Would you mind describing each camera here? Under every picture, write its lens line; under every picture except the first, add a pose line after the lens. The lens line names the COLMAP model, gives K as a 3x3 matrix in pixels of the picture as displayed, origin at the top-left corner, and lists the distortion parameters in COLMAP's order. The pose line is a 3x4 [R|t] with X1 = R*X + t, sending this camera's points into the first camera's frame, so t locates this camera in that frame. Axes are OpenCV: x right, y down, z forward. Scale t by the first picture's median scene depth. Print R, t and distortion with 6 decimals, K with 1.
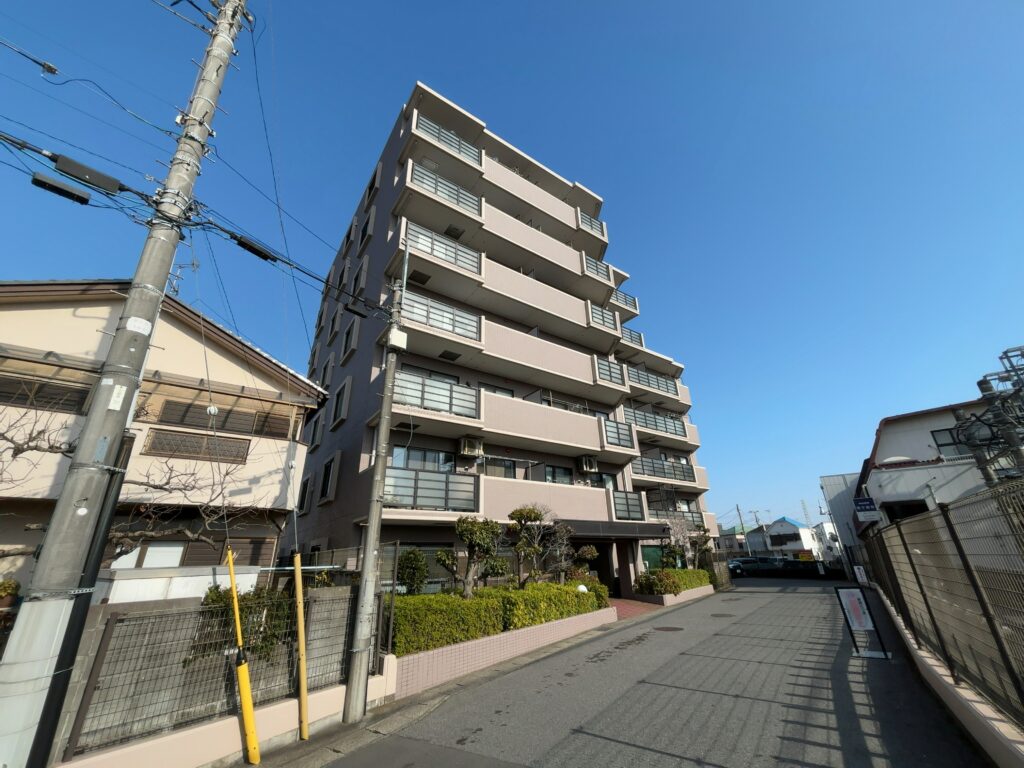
lens RADIAL K [[410.0, 0, 506.7], [0, 410.0, 382.3], [0, 0, 1]] dist [0.002560, -0.001256]
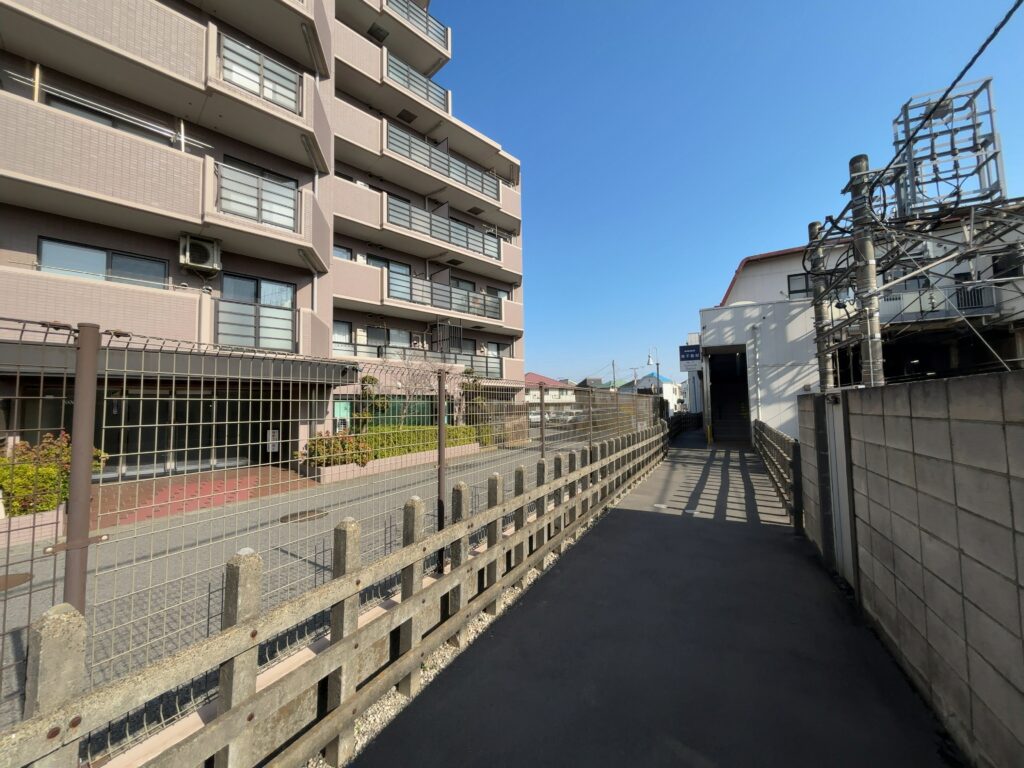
lens RADIAL K [[410.0, 0, 510.6], [0, 410.0, 383.0], [0, 0, 1]] dist [0.002560, -0.001256]
pose [[0.982110, 0.012888, 0.187869, 0.315777], [-0.075479, 0.940950, 0.330026, 0.095481], [-0.172522, -0.338301, 0.925088, 0.237663]]
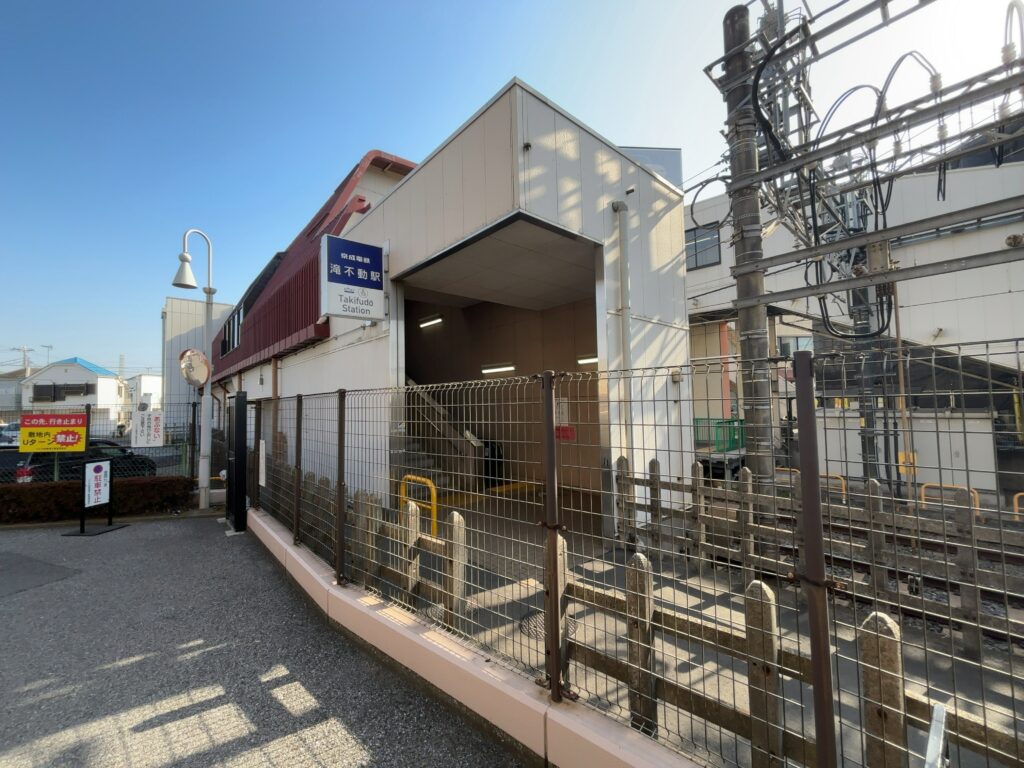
lens RADIAL K [[410.0, 0, 509.1], [0, 410.0, 382.6], [0, 0, 1]] dist [0.002560, -0.001256]
pose [[0.202240, 0.060105, 0.977490, 0.553921], [-0.369151, 0.929170, 0.019243, 0.293697], [-0.907098, -0.364733, 0.210103, 0.726169]]
